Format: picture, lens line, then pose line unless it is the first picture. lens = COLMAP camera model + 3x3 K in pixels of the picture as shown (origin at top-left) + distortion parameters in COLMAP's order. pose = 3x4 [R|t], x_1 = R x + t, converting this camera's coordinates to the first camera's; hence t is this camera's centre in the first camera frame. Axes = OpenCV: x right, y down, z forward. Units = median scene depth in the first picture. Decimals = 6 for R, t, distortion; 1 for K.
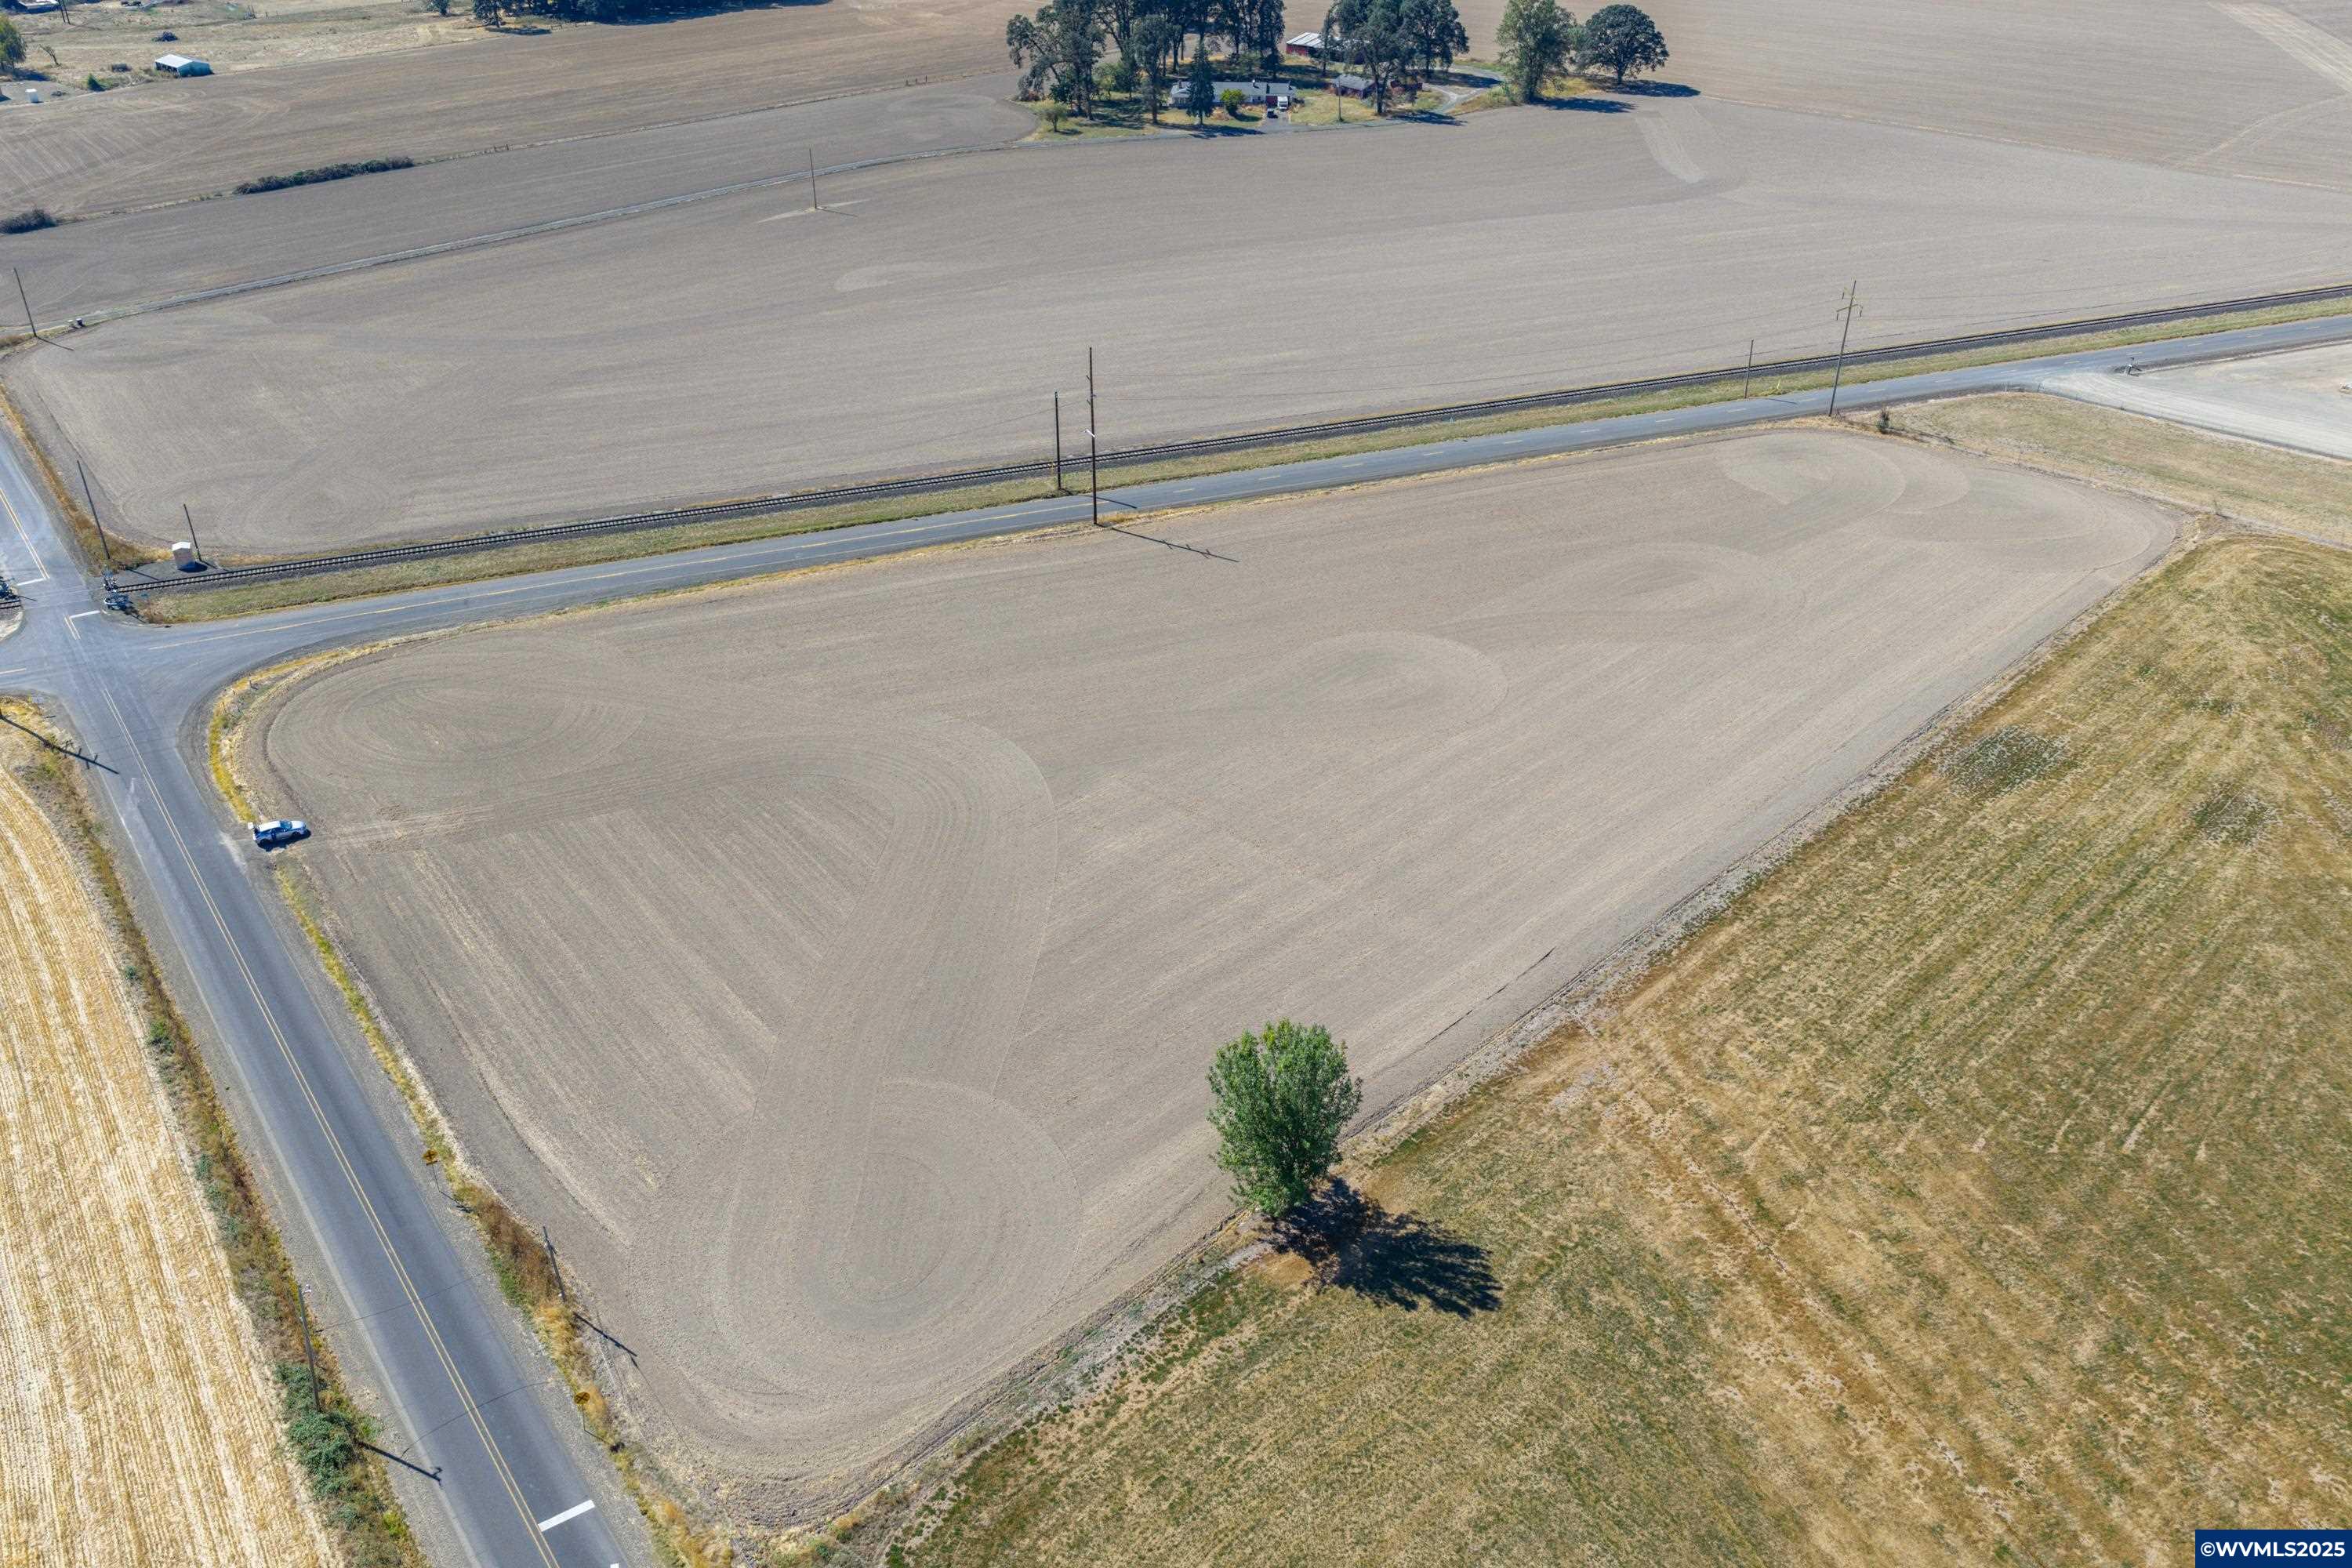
lens RADIAL K [[1949.7, 0, 1176.0], [0, 1949.7, 784.0], [0, 0, 1]] dist [0.032295, -0.052495]
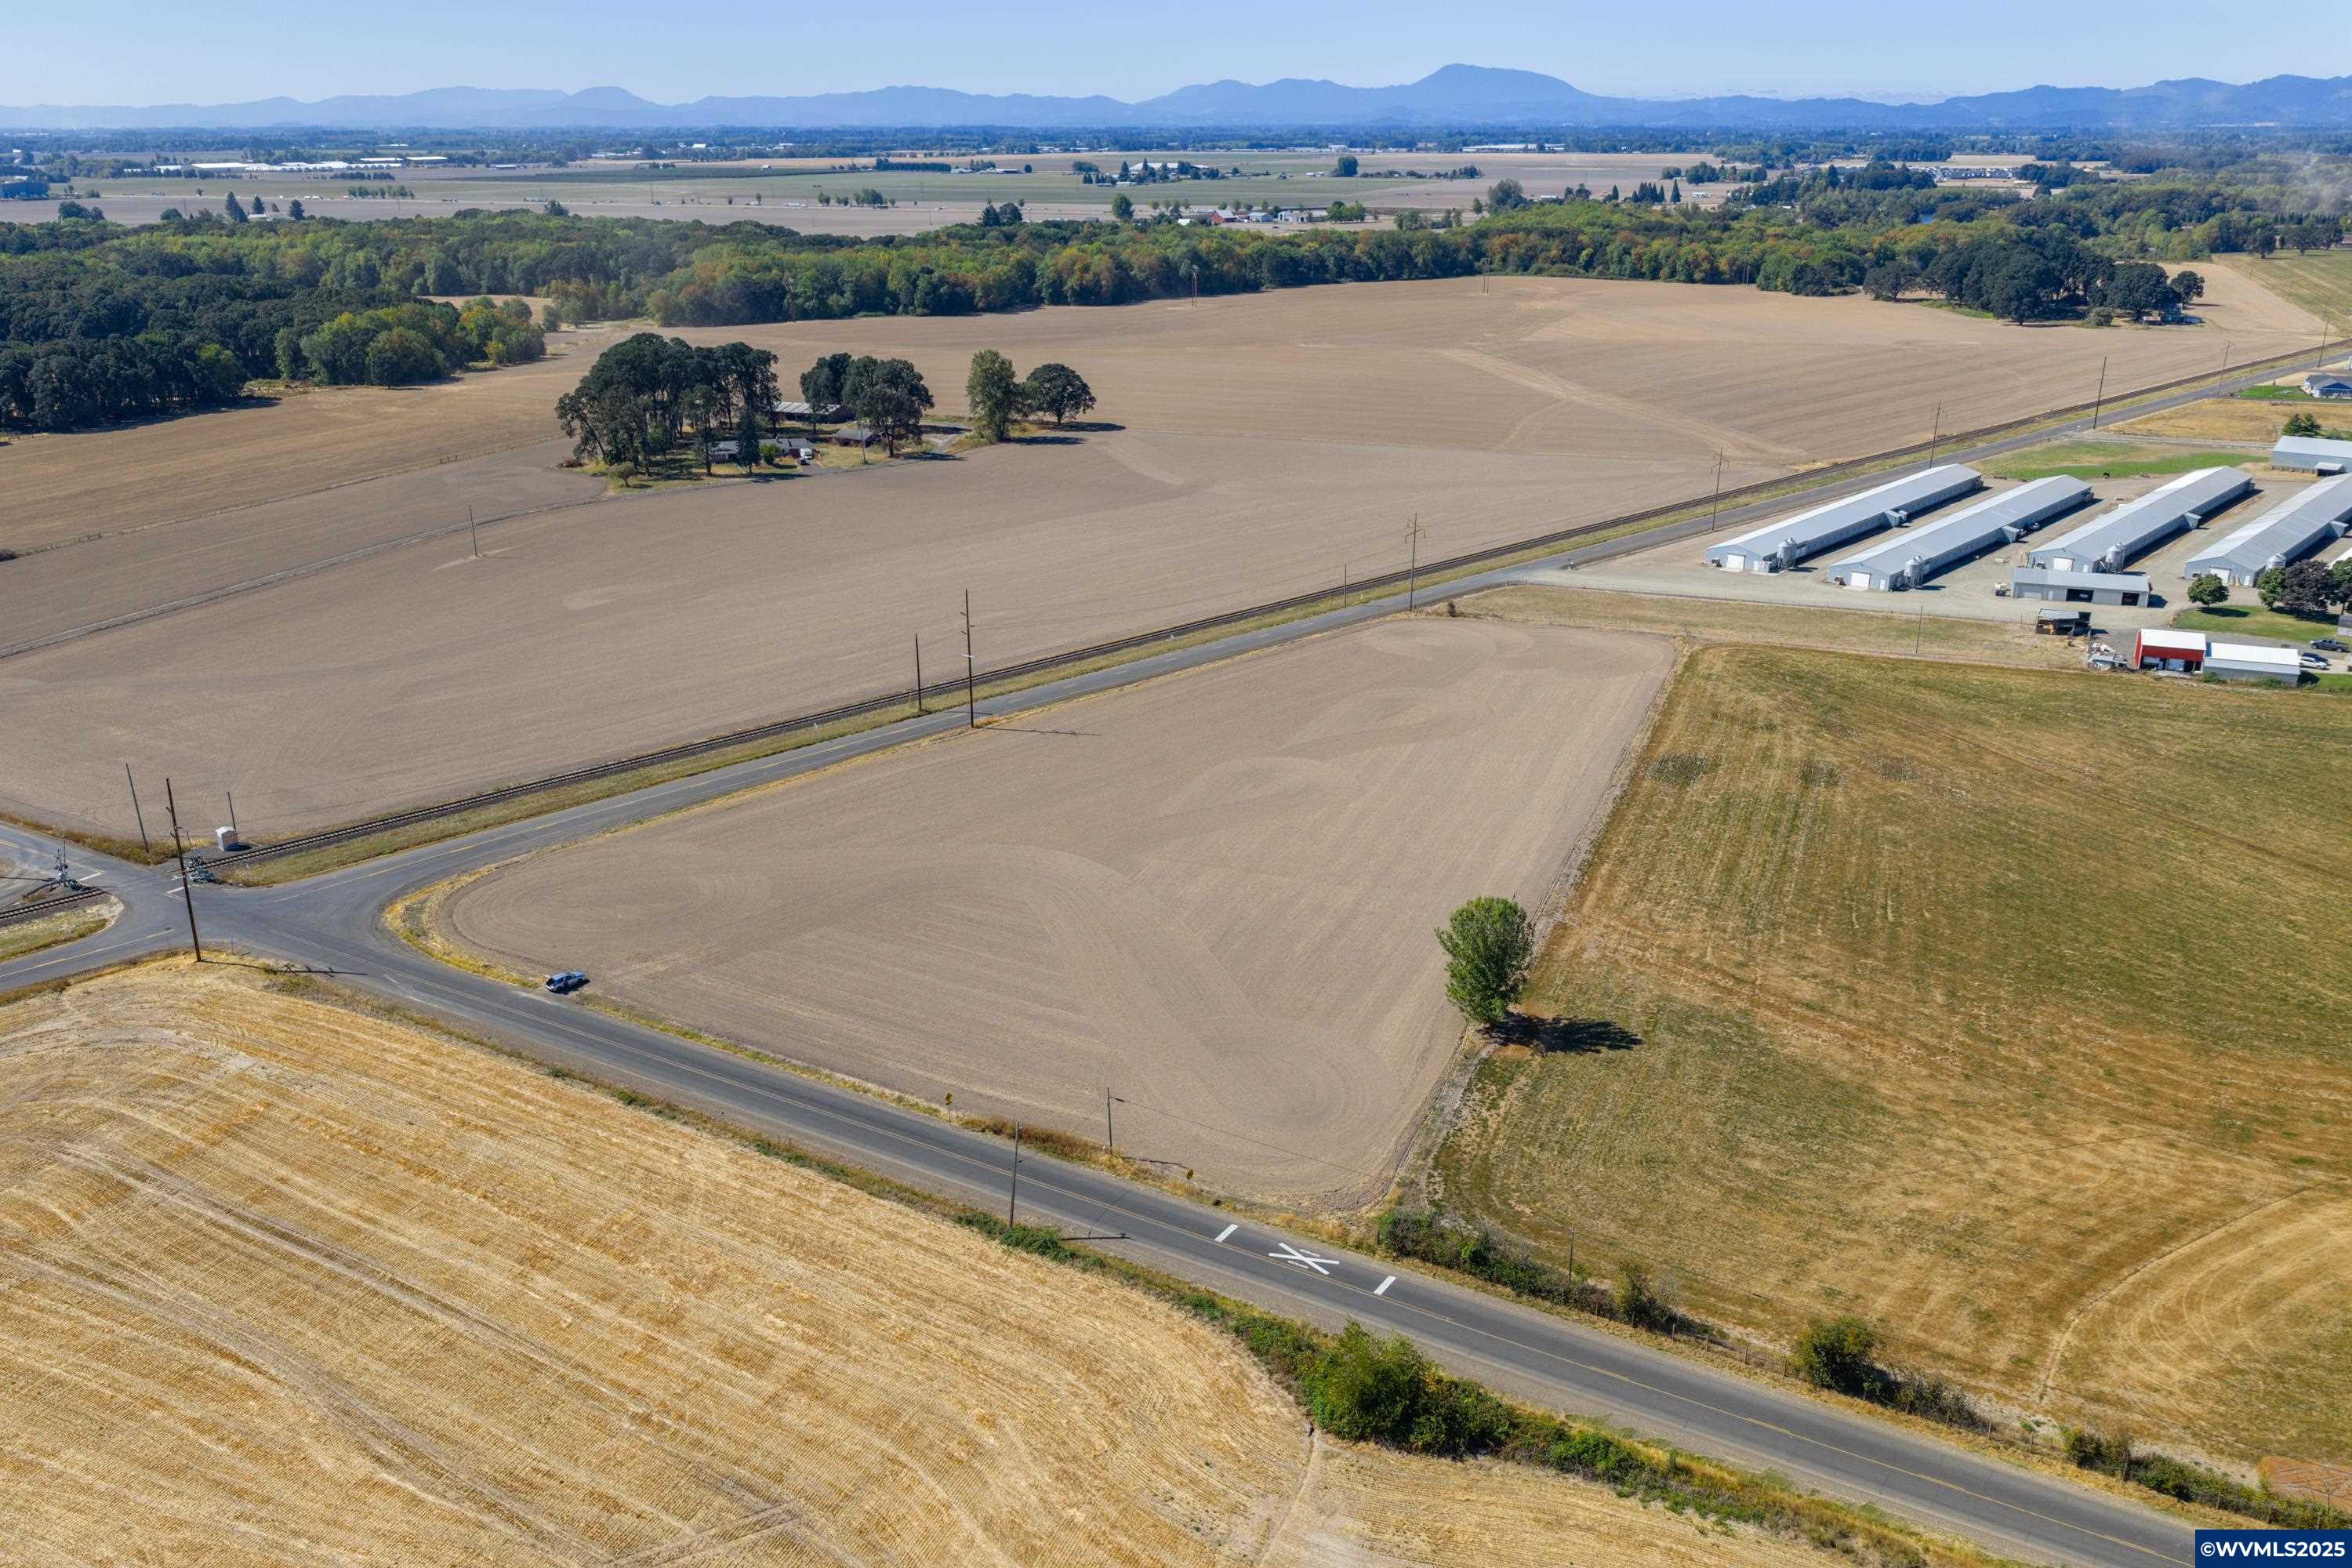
lens RADIAL K [[1949.7, 0, 1176.0], [0, 1949.7, 784.0], [0, 0, 1]] dist [0.032295, -0.052495]
pose [[0.917786, -0.126720, 0.376312, -0.433512], [0.194893, 0.969462, -0.148865, 0.126939], [-0.345956, 0.209967, 0.914455, -0.217484]]
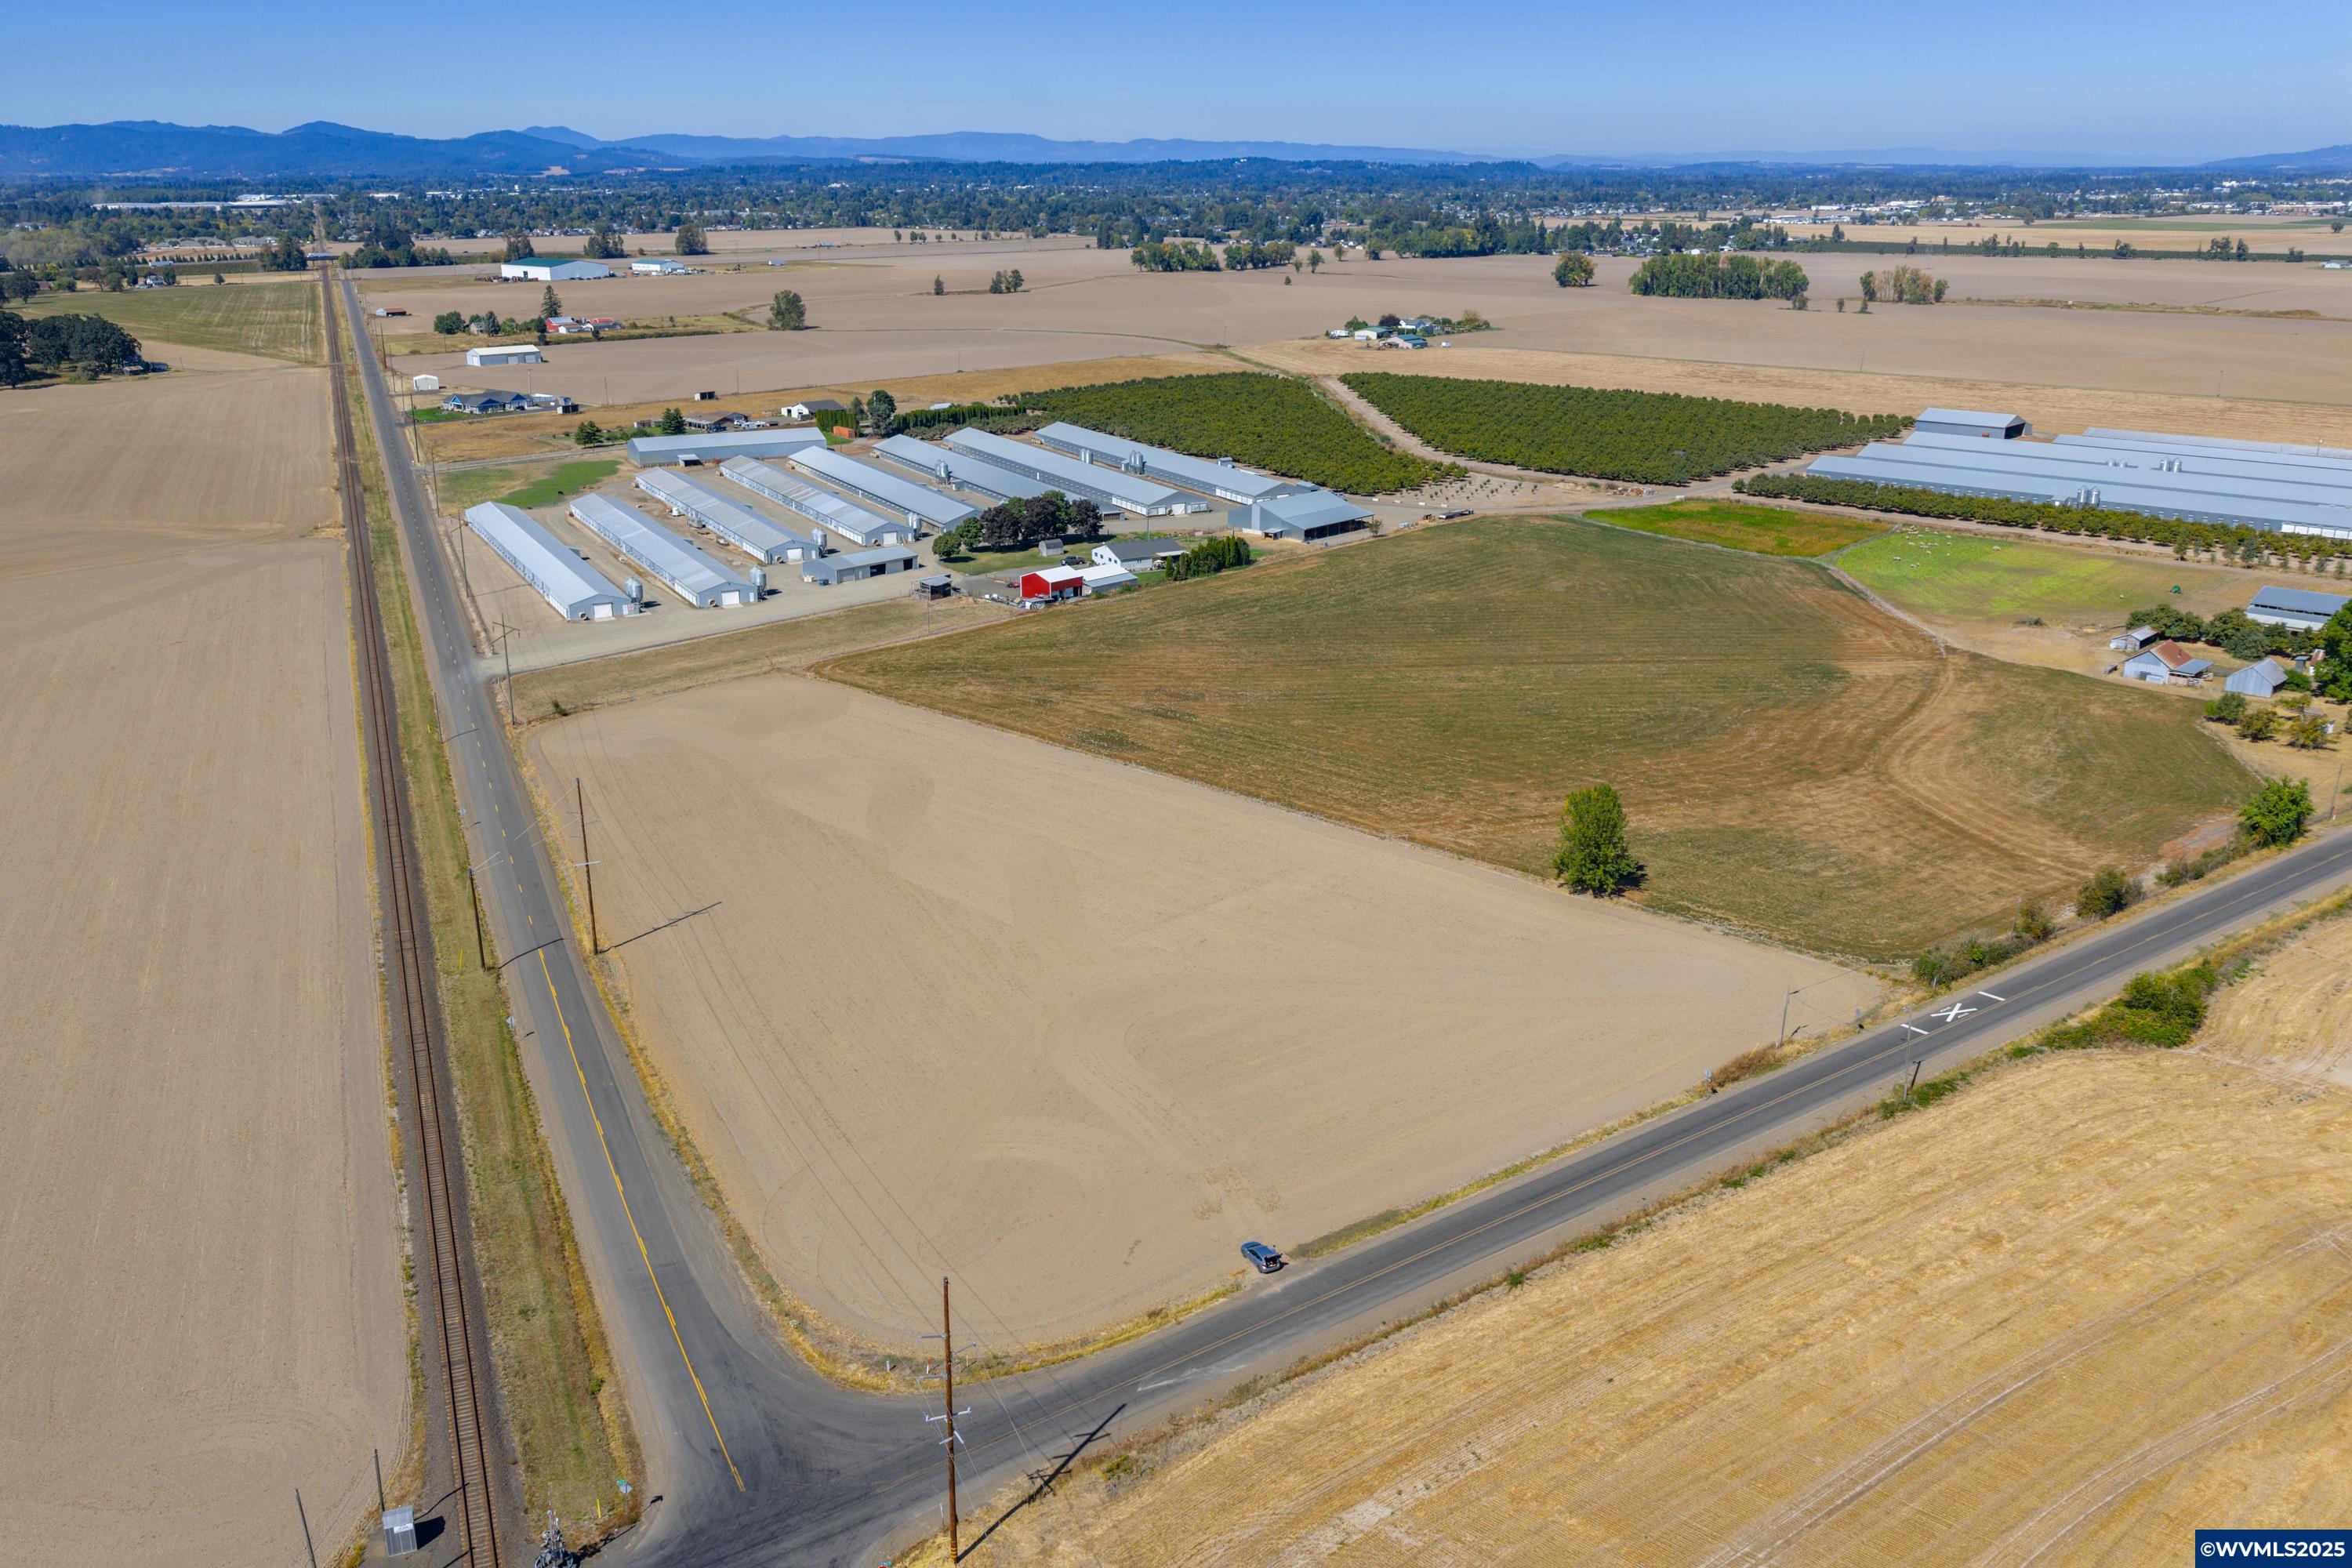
lens RADIAL K [[1949.7, 0, 1176.0], [0, 1949.7, 784.0], [0, 0, 1]] dist [0.032295, -0.052495]
pose [[-0.026864, -0.299409, 0.953747, -1.014826], [0.494883, 0.824986, 0.272927, -0.348421], [-0.868544, 0.479325, 0.126010, 0.634077]]
